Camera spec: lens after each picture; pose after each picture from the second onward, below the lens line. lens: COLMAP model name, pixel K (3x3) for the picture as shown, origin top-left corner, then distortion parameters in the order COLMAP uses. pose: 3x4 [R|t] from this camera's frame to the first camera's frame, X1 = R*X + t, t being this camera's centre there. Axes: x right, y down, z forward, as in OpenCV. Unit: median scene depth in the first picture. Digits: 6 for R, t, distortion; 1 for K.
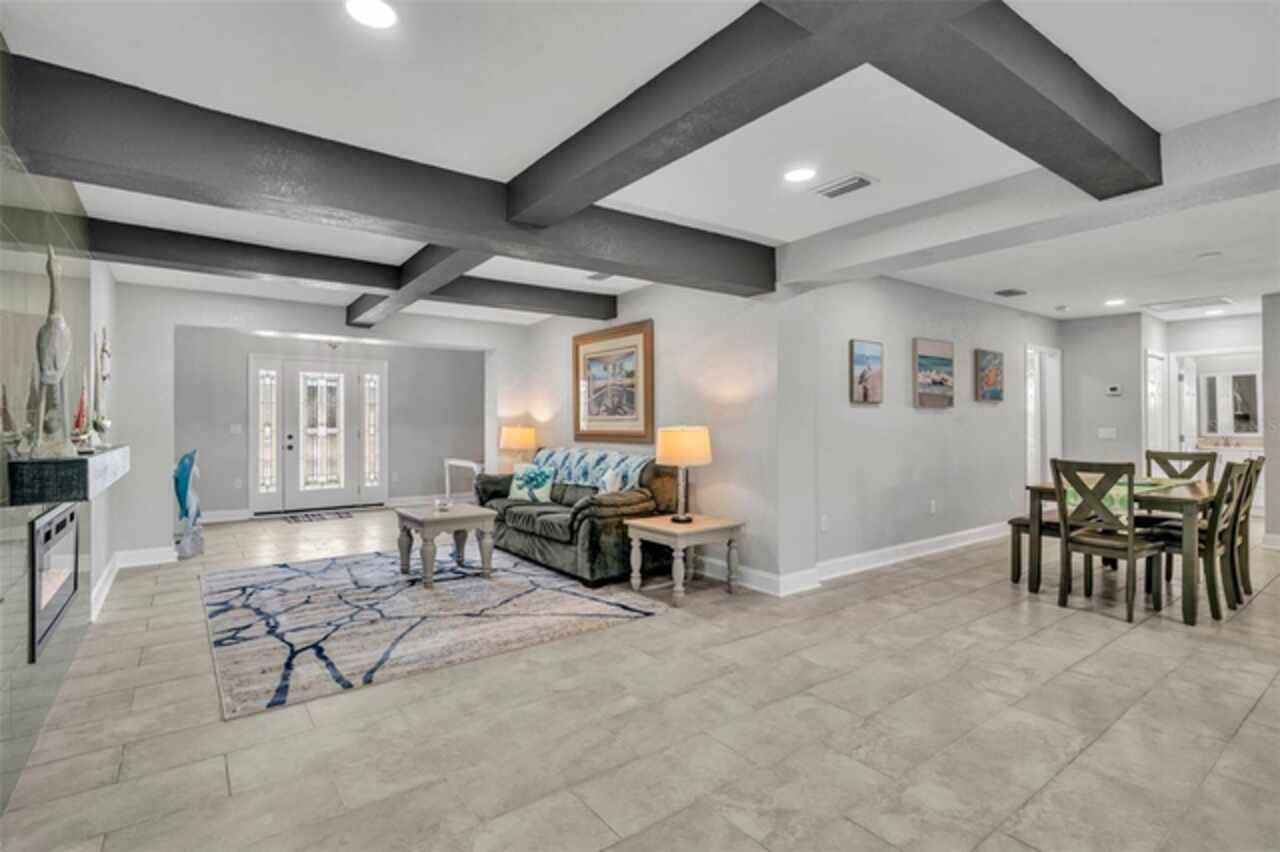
lens RADIAL K [[597.0, 0, 652.2], [0, 597.0, 429.4], [0, 0, 1]] dist [-0.001076, -0.001377]
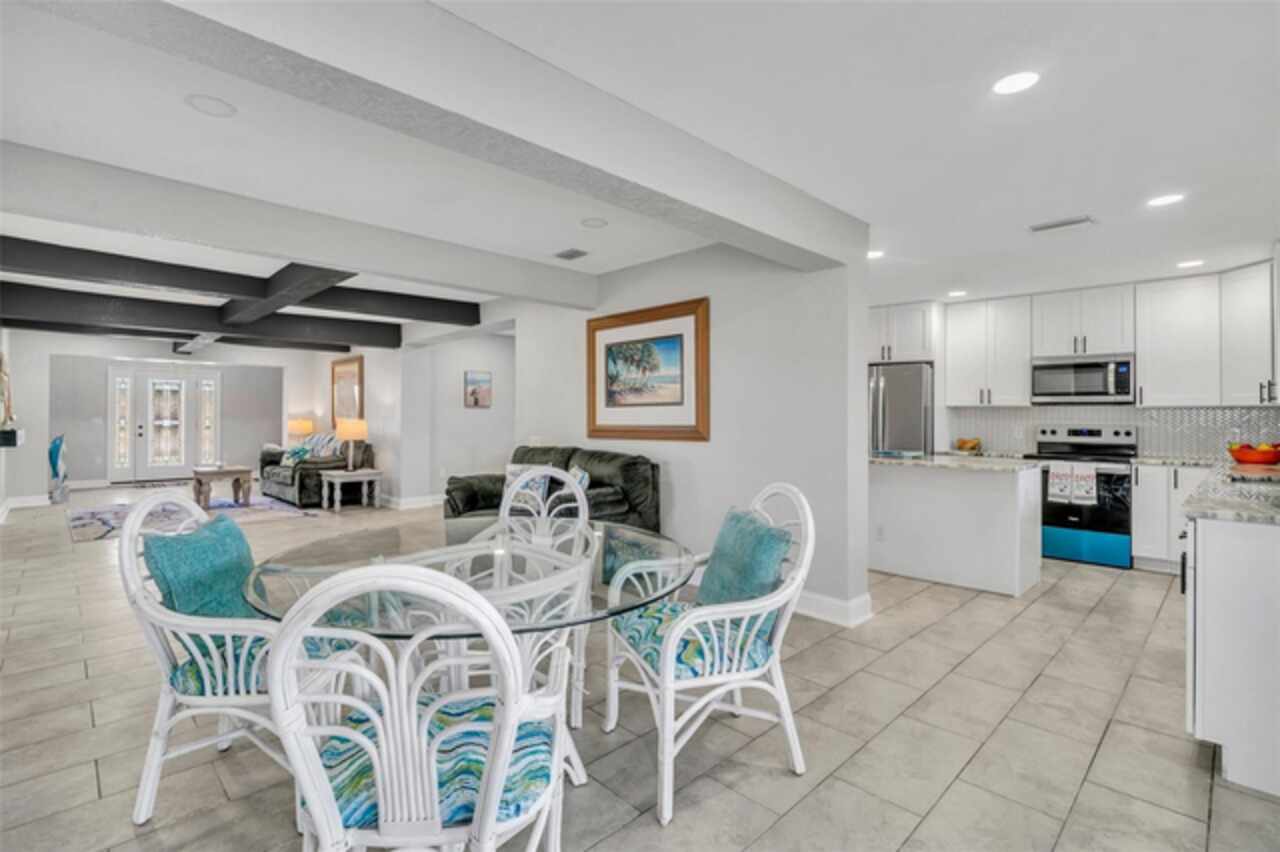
lens RADIAL K [[597.0, 0, 629.7], [0, 597.0, 417.6], [0, 0, 1]] dist [-0.001076, -0.001377]
pose [[0.994870, 0.003110, 0.101112, 0.508254], [-0.001963, 0.999933, -0.011442, 0.006187], [-0.101141, 0.011185, 0.994809, -0.648164]]
